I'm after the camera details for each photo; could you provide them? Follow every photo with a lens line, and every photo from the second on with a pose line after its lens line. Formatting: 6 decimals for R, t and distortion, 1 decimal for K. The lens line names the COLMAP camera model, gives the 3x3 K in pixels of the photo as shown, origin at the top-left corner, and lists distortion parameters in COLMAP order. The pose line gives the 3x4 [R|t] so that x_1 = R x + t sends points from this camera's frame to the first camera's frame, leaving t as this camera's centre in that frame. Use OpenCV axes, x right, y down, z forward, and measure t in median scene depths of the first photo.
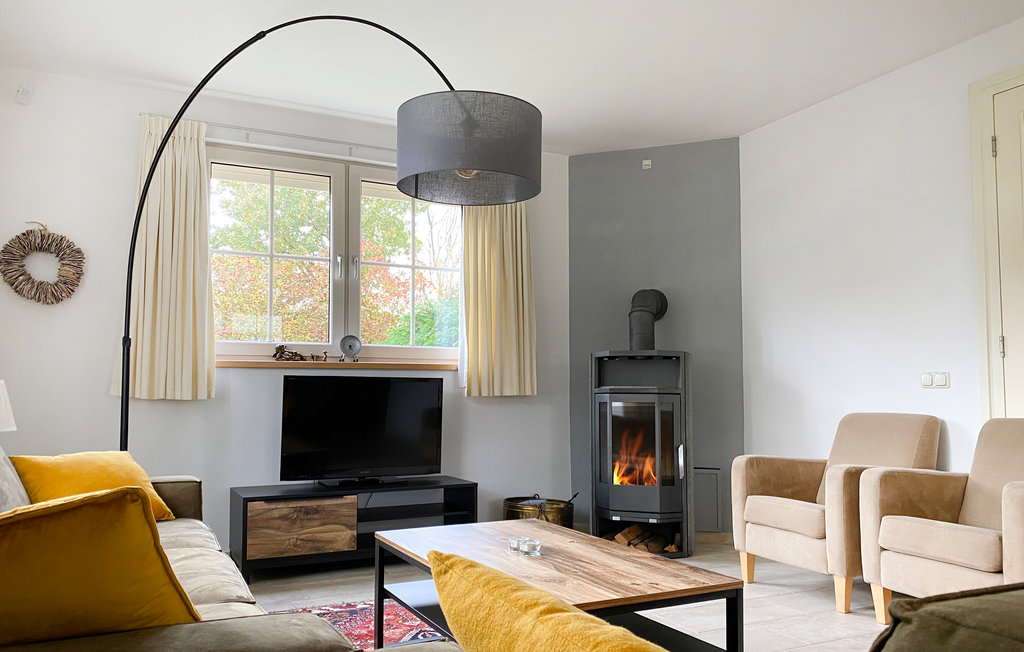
lens RADIAL K [[847.8, 0, 538.5], [0, 847.8, 394.6], [0, 0, 1]] dist [0.026284, -0.013418]
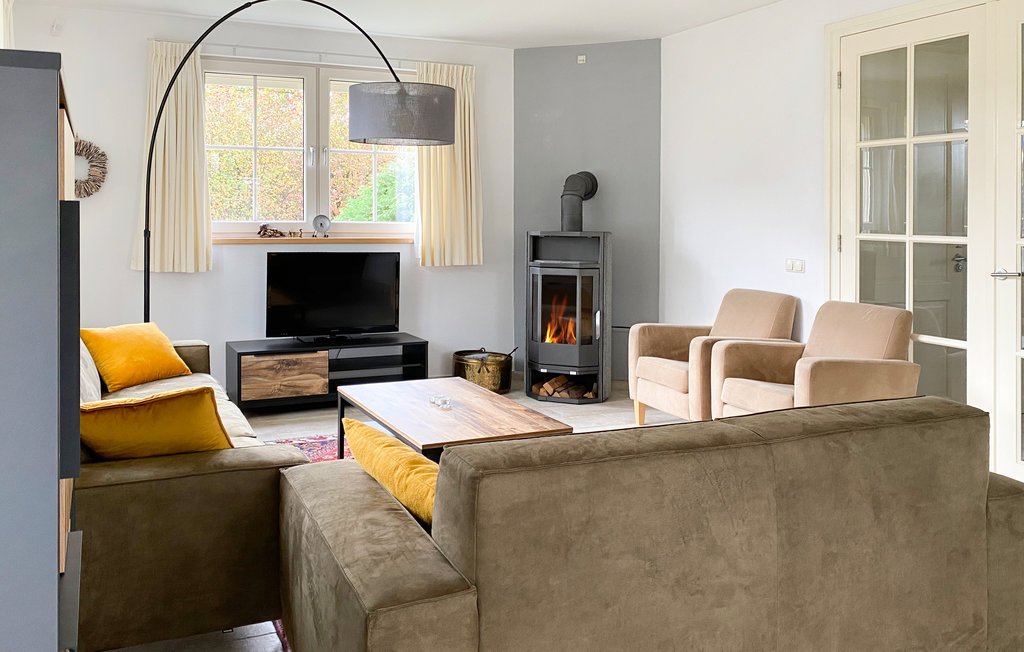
lens RADIAL K [[902.3, 0, 510.5], [0, 902.3, 318.6], [0, 0, 1]] dist [0.004871, -0.045668]
pose [[0.999628, 0.013394, -0.023768, 0.083610], [-0.010653, 0.993662, 0.111901, -0.078695], [0.025117, -0.111607, 0.993435, -0.297346]]
